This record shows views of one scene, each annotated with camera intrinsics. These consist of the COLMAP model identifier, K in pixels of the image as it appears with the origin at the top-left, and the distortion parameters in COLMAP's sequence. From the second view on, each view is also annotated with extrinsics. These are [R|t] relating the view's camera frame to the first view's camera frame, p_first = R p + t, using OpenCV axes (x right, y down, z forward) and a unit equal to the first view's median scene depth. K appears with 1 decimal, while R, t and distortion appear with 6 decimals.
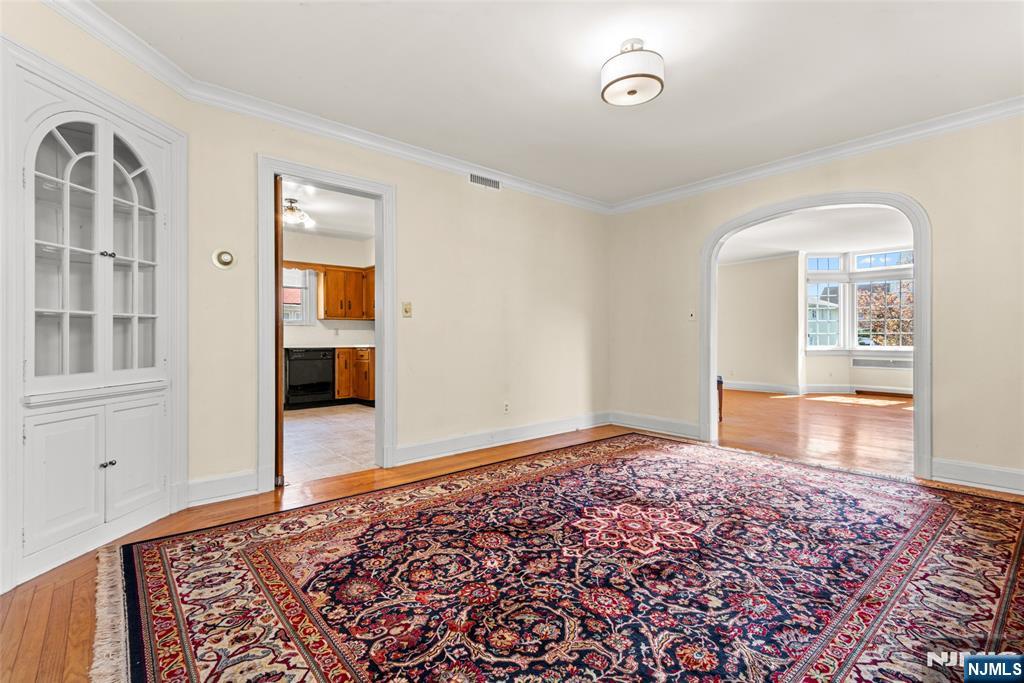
lens RADIAL K [[468.5, 0, 513.7], [0, 468.5, 335.3], [0, 0, 1]] dist [0.037338, -0.020978]
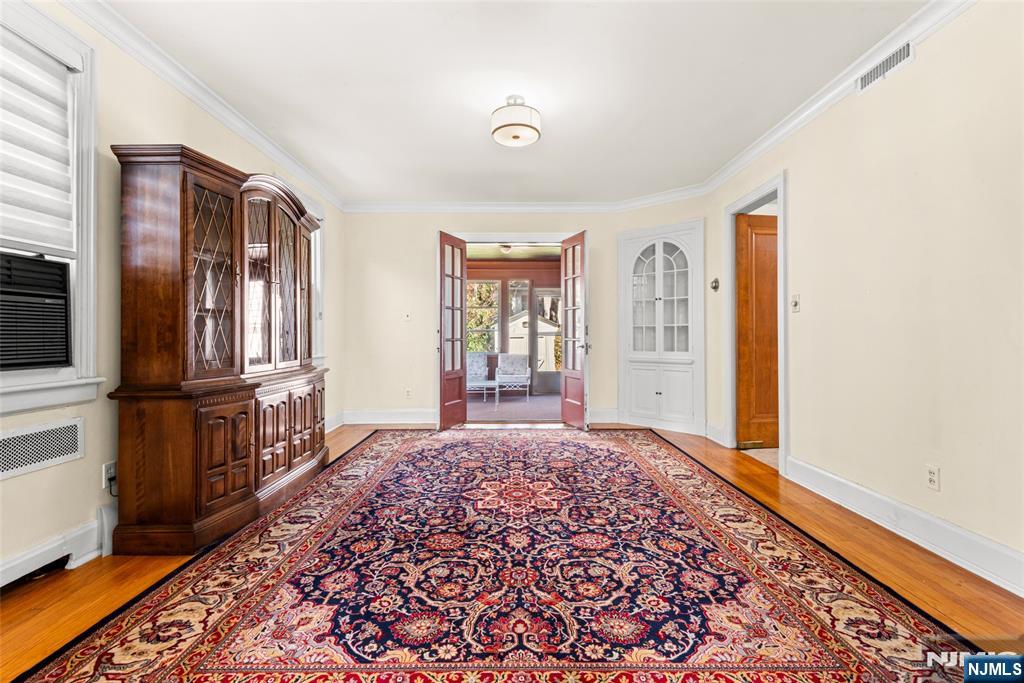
lens RADIAL K [[468.5, 0, 513.7], [0, 468.5, 335.3], [0, 0, 1]] dist [0.037338, -0.020978]
pose [[-0.647301, -0.003531, -0.762226, 1.143620], [0.003618, 0.999964, -0.007706, 0.011466], [0.762226, -0.007746, -0.647265, 1.728135]]
